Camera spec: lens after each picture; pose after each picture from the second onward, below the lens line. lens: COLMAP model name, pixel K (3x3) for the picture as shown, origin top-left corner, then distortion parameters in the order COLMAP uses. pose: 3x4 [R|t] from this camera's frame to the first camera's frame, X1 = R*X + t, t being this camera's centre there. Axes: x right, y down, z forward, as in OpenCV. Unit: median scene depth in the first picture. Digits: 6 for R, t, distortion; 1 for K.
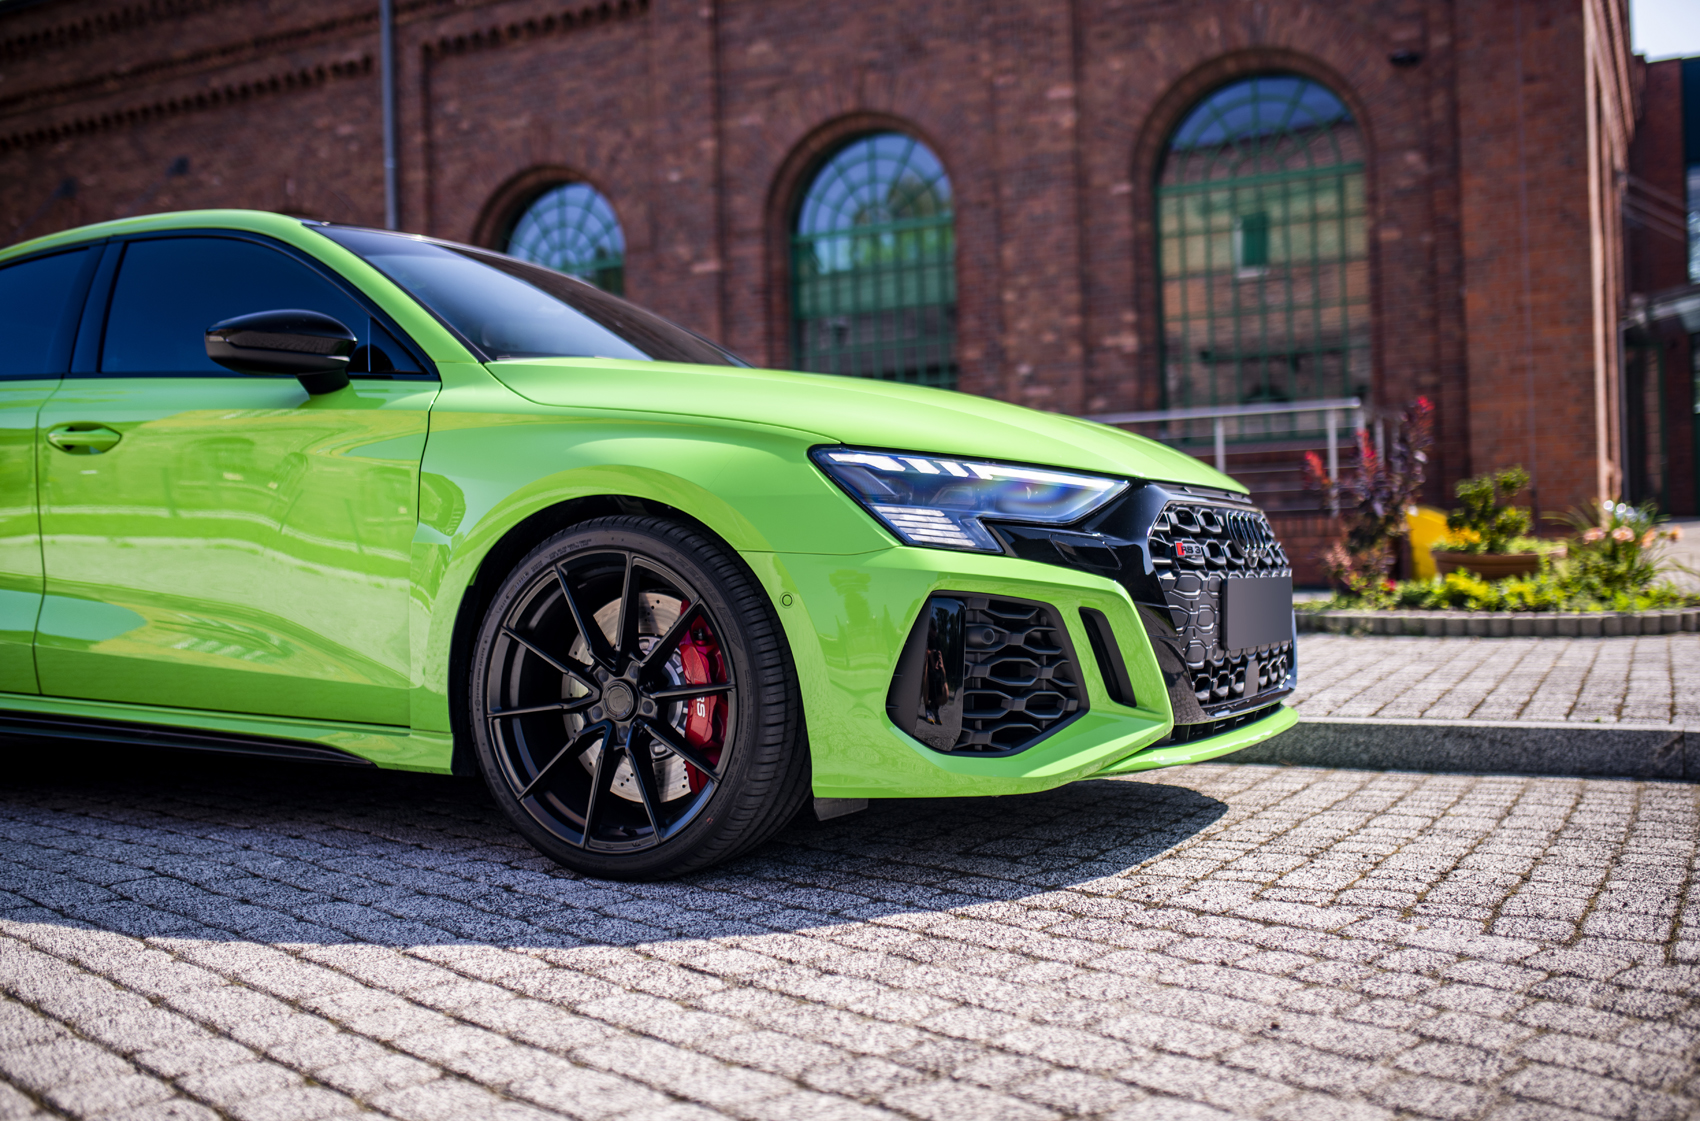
lens RADIAL K [[1651.4, 0, 872.5], [0, 1651.4, 559.7], [0, 0, 1]] dist [-0.058230, 0.073272]
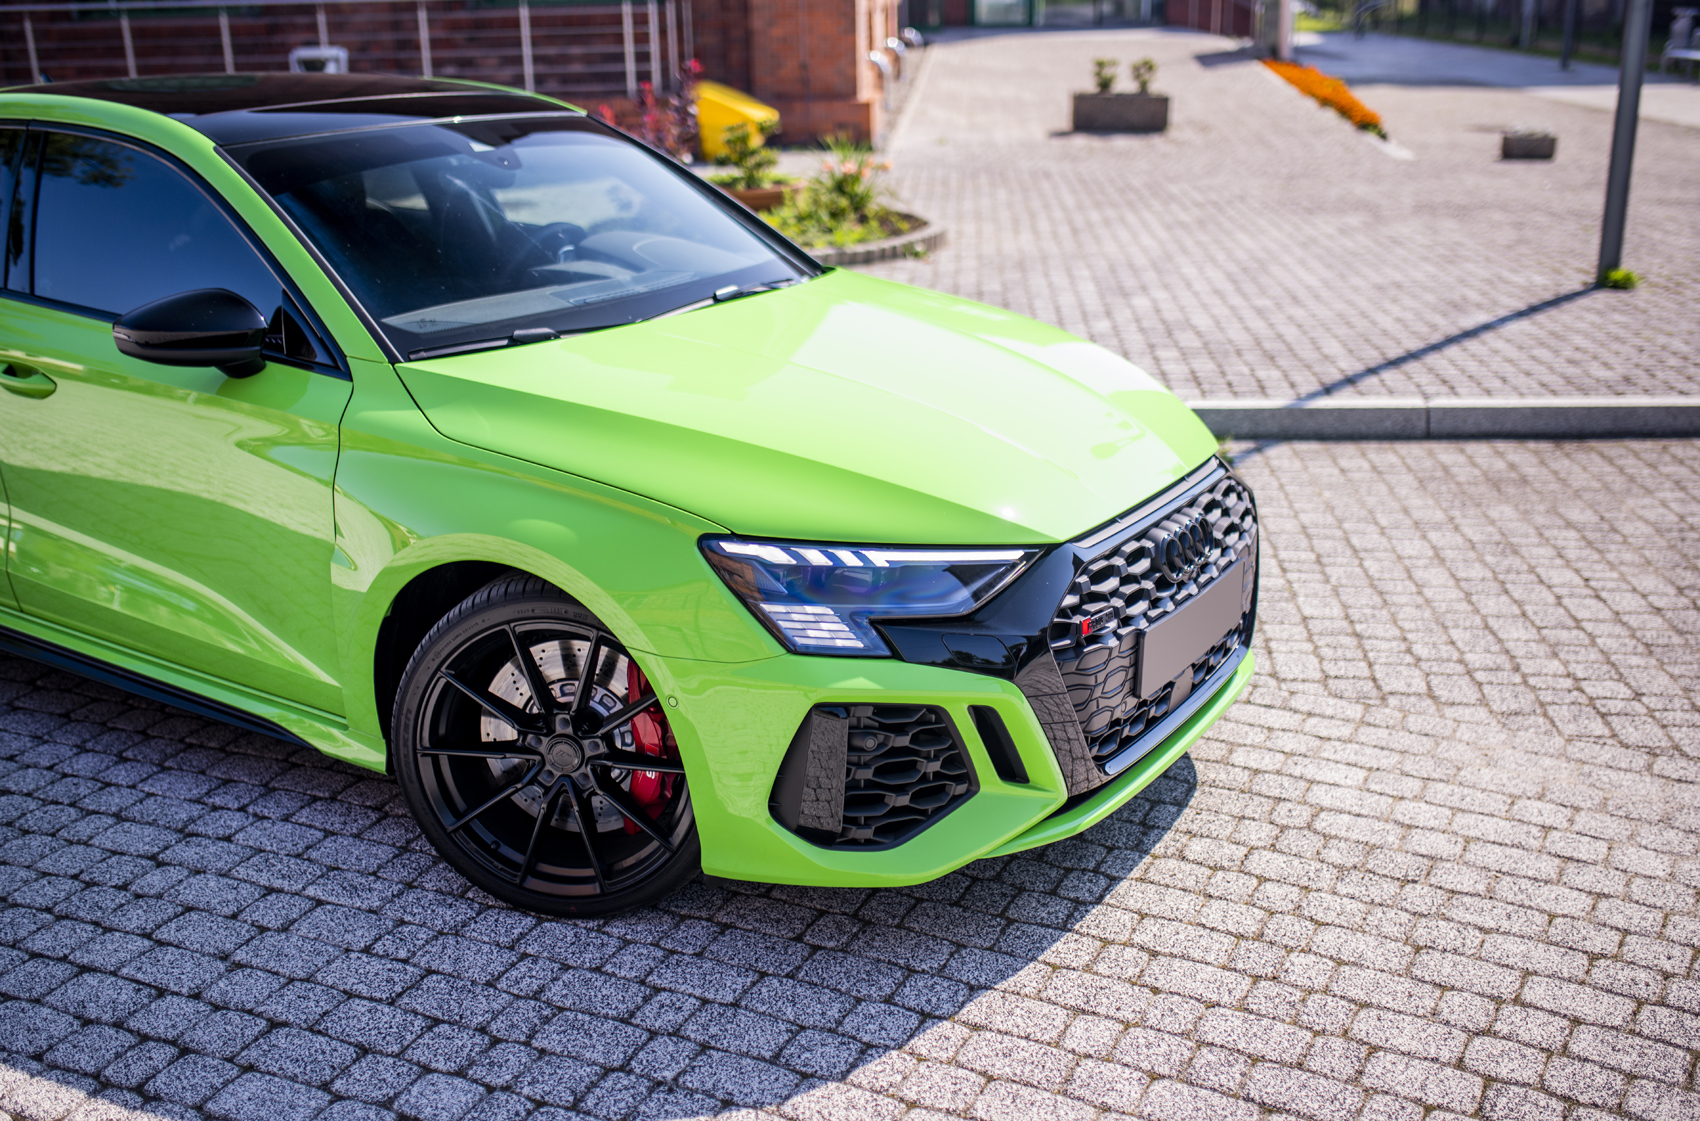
lens RADIAL K [[1744.2, 0, 852.2], [0, 1744.2, 554.6], [0, 0, 1]] dist [-0.071865, 0.113403]
pose [[0.926124, -0.106452, 0.361888, -0.031077], [-0.007973, 0.953617, 0.300917, -0.071515], [-0.377136, -0.281572, 0.882318, -0.145957]]
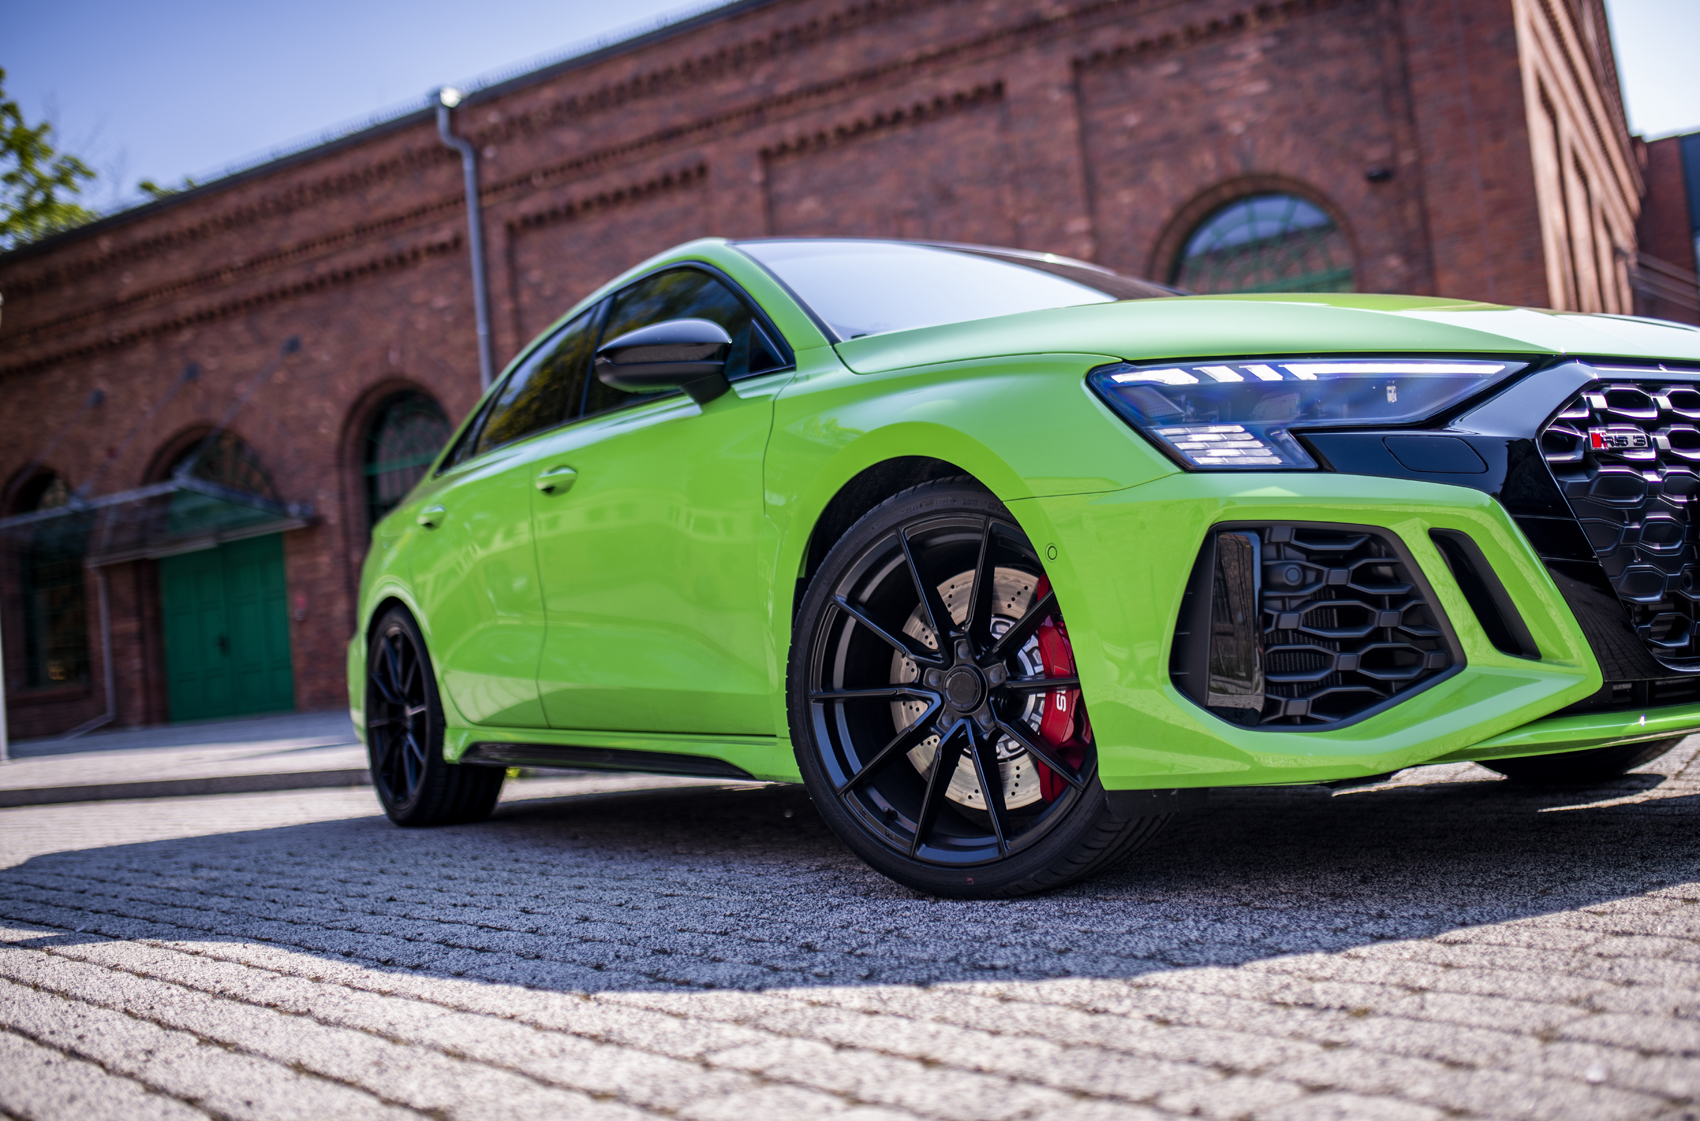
lens RADIAL K [[1668.0, 0, 893.4], [0, 1668.0, 571.5], [0, 0, 1]] dist [-0.065180, 0.092427]
pose [[0.996994, -0.070091, -0.033004, 0.010235], [0.067864, 0.995617, -0.064346, 0.015068], [0.037369, 0.061913, 0.997382, -0.123682]]
